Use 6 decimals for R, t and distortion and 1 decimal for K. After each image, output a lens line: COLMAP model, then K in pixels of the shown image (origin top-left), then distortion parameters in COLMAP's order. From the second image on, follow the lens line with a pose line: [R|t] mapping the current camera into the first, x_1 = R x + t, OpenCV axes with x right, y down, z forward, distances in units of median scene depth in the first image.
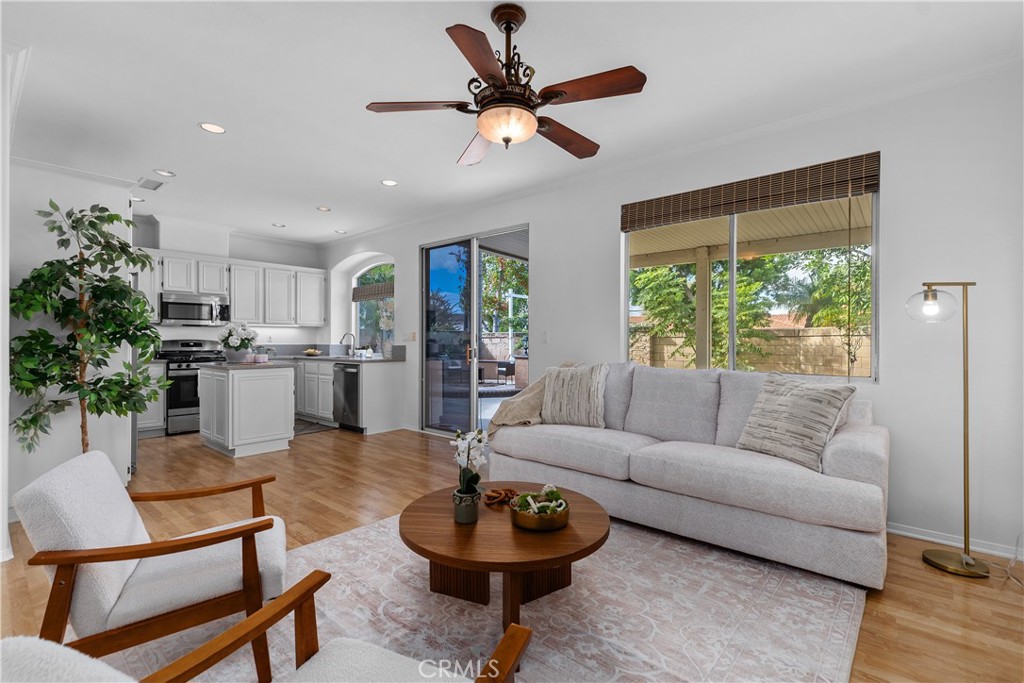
lens RADIAL K [[463.1, 0, 511.1], [0, 463.1, 340.7], [0, 0, 1]] dist [0.007410, -0.000148]
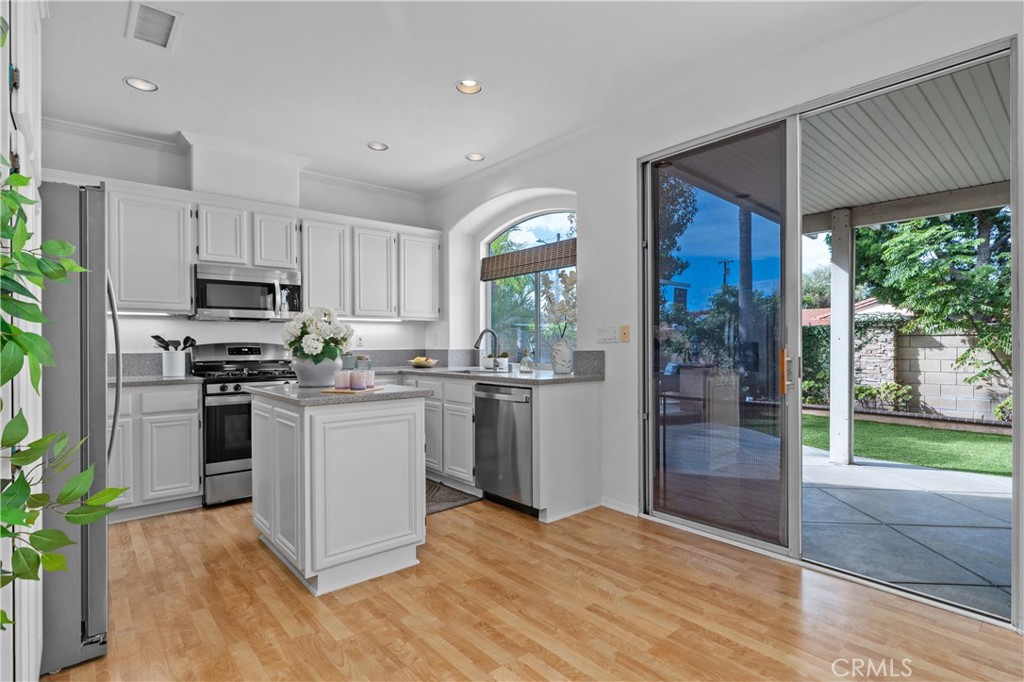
lens RADIAL K [[512.3, 0, 511.2], [0, 512.3, 346.1], [0, 0, 1]] dist [-0.000312, -0.000679]
pose [[0.988504, -0.005406, -0.151100, -0.241222], [0.006165, 0.999971, 0.004552, 0.001241], [0.151071, -0.005431, 0.988508, 0.390277]]
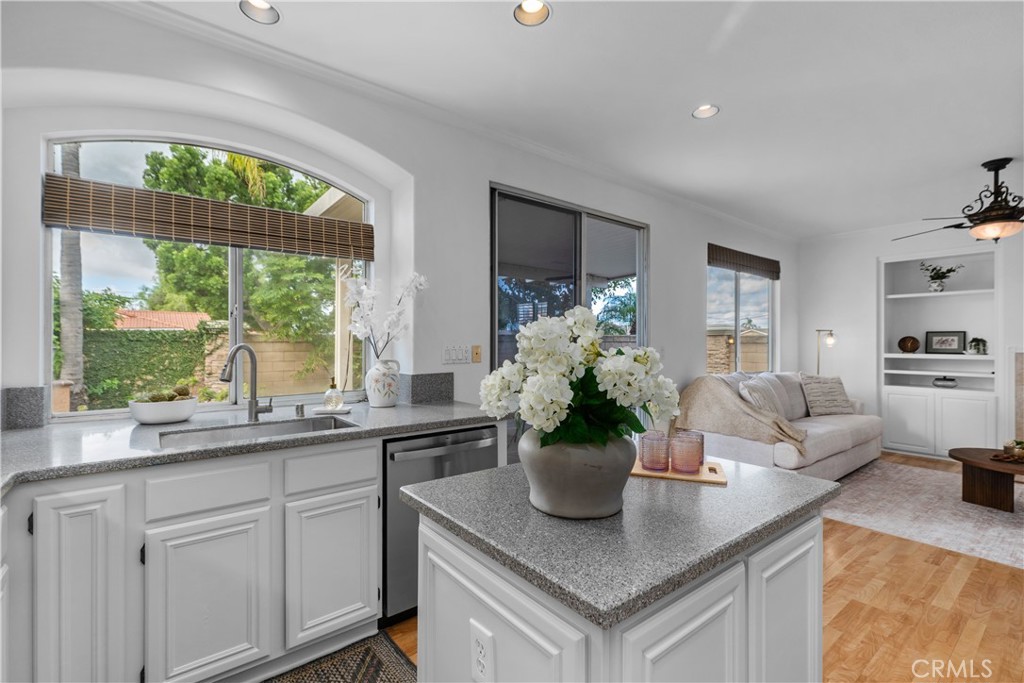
lens RADIAL K [[463.1, 0, 511.1], [0, 463.1, 340.7], [0, 0, 1]] dist [0.007410, -0.000148]
pose [[0.185520, -0.000112, 0.982640, -0.679751], [-0.004271, 0.999990, 0.000920, -0.023506], [-0.982631, -0.004368, 0.185518, 0.836790]]
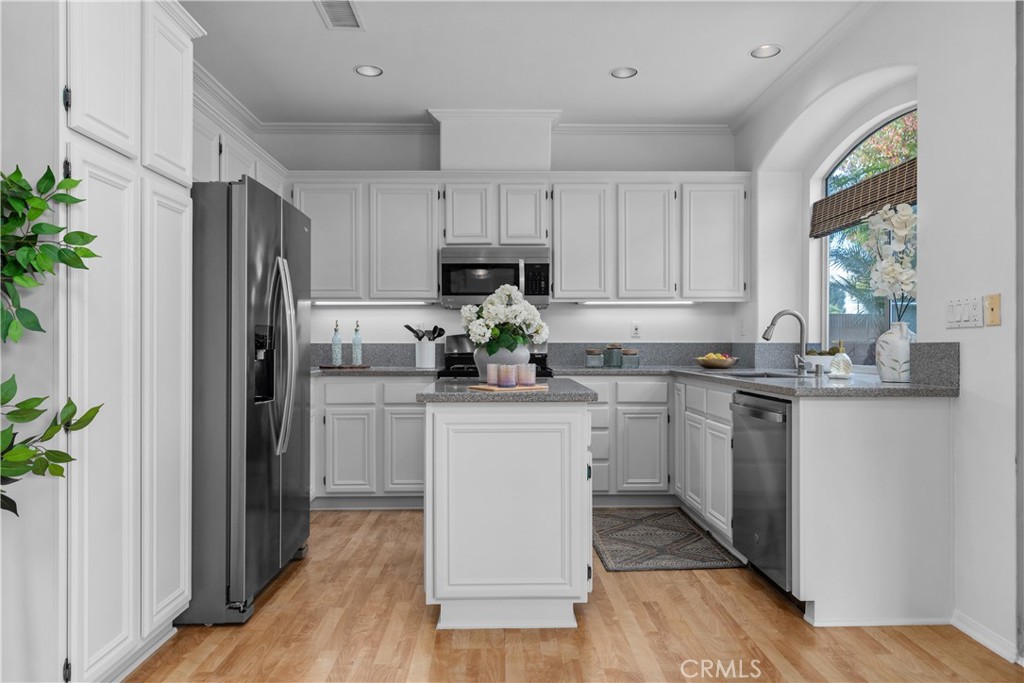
lens RADIAL K [[663.2, 0, 507.8], [0, 663.2, 342.6], [0, 0, 1]] dist [0.003251, -0.002277]
pose [[0.671800, -0.001643, -0.740731, -0.106836], [0.002011, 0.999998, -0.000395, 0.009333], [0.740730, -0.001225, 0.671802, 0.497464]]
